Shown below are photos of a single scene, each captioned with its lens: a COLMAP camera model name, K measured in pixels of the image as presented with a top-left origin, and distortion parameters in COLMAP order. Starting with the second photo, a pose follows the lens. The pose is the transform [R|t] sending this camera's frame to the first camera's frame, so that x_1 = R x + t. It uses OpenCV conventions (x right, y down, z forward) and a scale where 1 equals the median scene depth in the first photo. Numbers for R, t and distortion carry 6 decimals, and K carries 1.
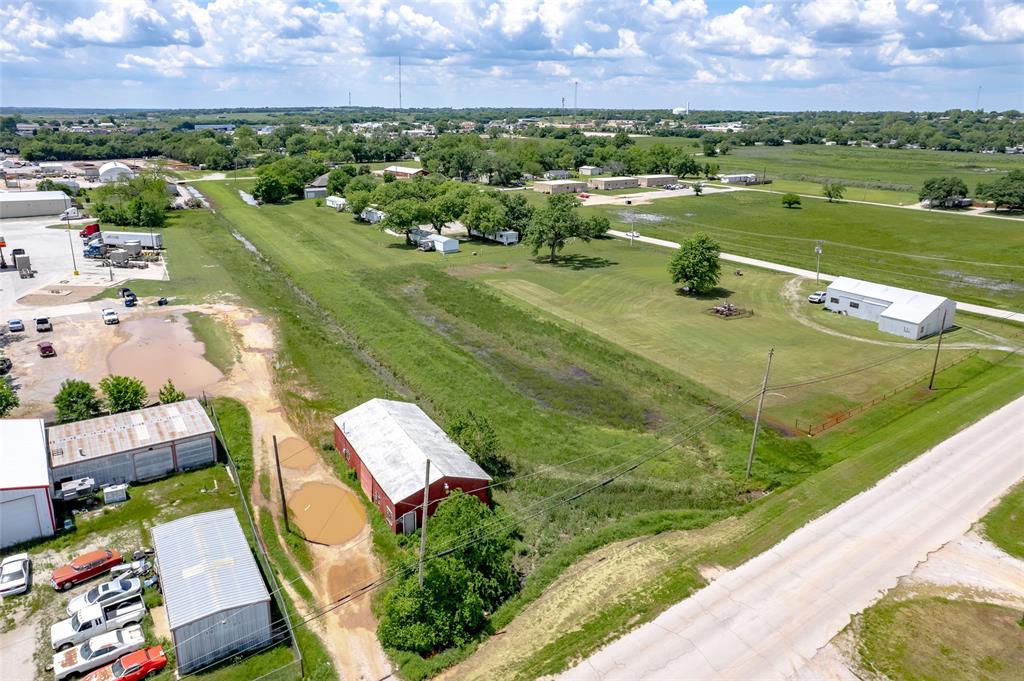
lens RADIAL K [[682.9, 0, 455.7], [0, 682.9, 311.8], [0, 0, 1]] dist [-0.075109, 0.062024]
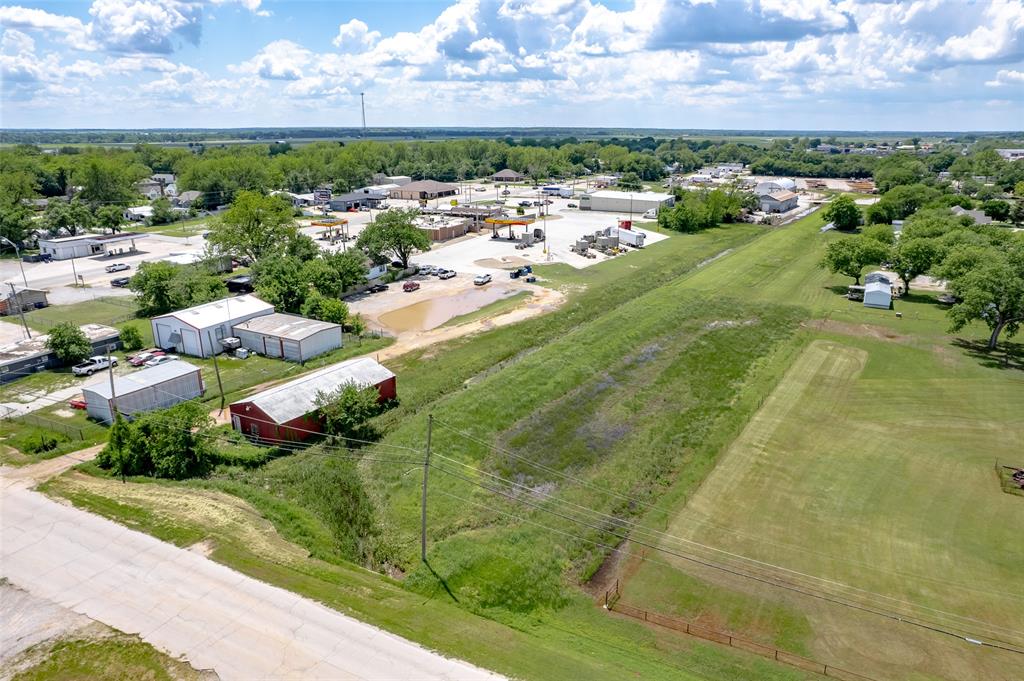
lens RADIAL K [[658.7, 0, 508.0], [0, 658.7, 334.6], [0, 0, 1]] dist [-0.081981, 0.076016]
pose [[0.500948, 0.253990, -0.827370, 0.649821], [-0.244812, 0.958512, 0.146022, -0.097004], [0.830132, 0.129400, 0.542344, 0.375428]]
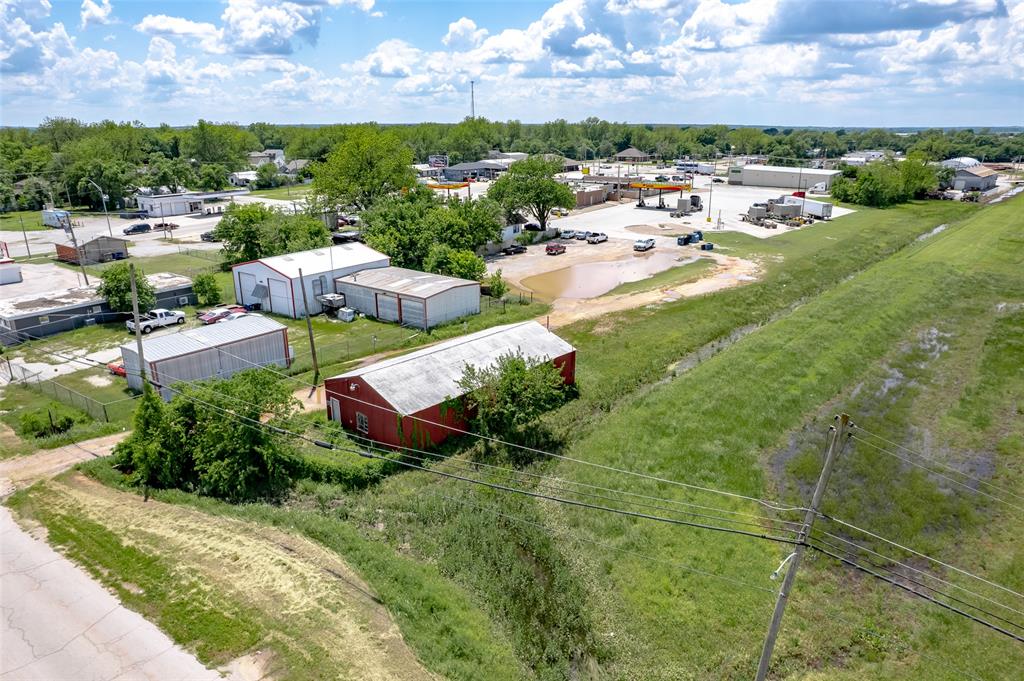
lens RADIAL K [[665.4, 0, 507.8], [0, 665.4, 329.3], [0, 0, 1]] dist [-0.071128, 0.059226]
pose [[0.364339, 0.267342, -0.892068, 0.381922], [-0.261586, 0.948721, 0.177483, 0.003948], [0.893773, 0.168689, 0.415589, 0.433305]]
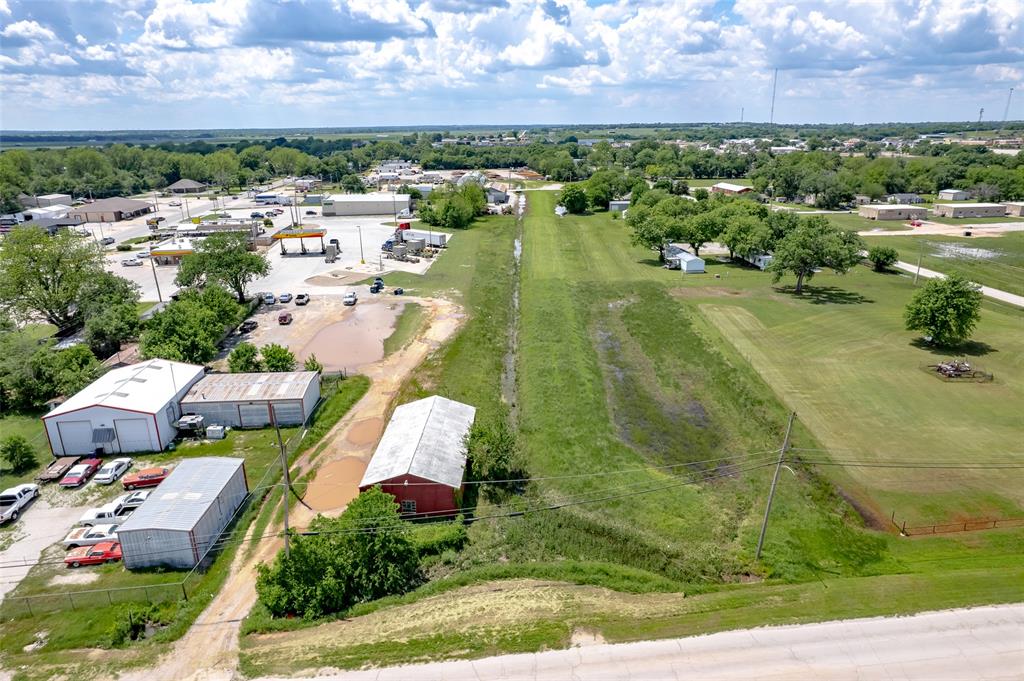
lens RADIAL K [[654.5, 0, 514.0], [0, 654.5, 341.5], [0, 0, 1]] dist [-0.076113, 0.066219]
pose [[0.888599, 0.131098, -0.439552, 0.292140], [-0.116891, 0.991368, 0.059372, -0.022636], [0.443541, -0.001378, 0.896253, 0.083809]]
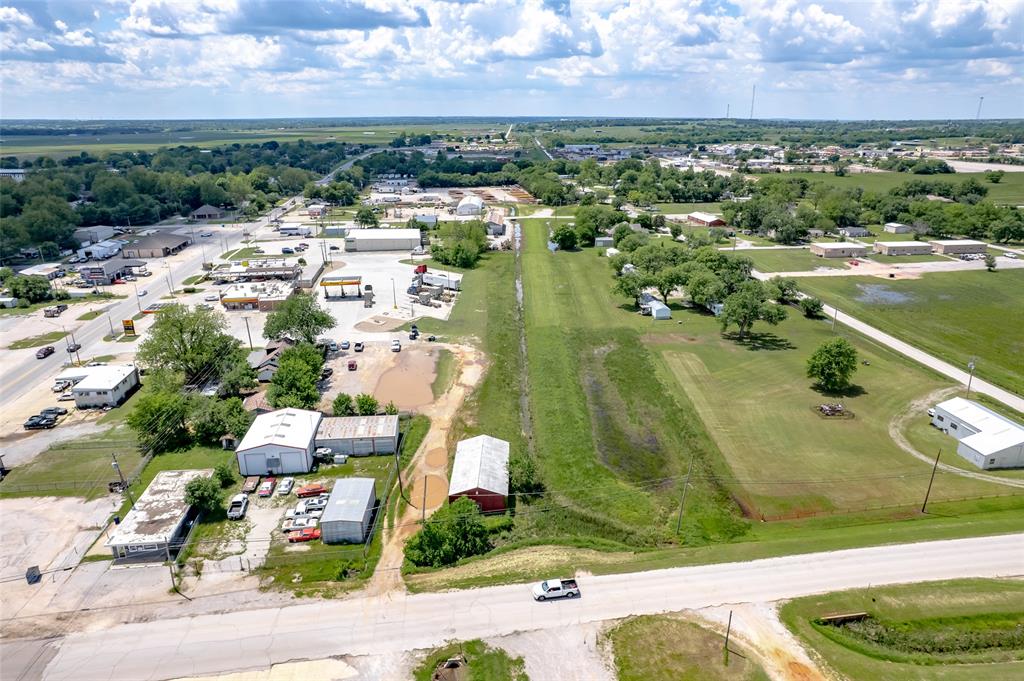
lens RADIAL K [[659.9, 0, 512.4], [0, 659.9, 339.1], [0, 0, 1]] dist [-0.070055, 0.054985]
pose [[0.897133, 0.131353, -0.421780, 0.402860], [-0.116470, 0.991320, 0.060989, -0.144250], [0.426130, -0.005590, 0.904645, -0.296926]]
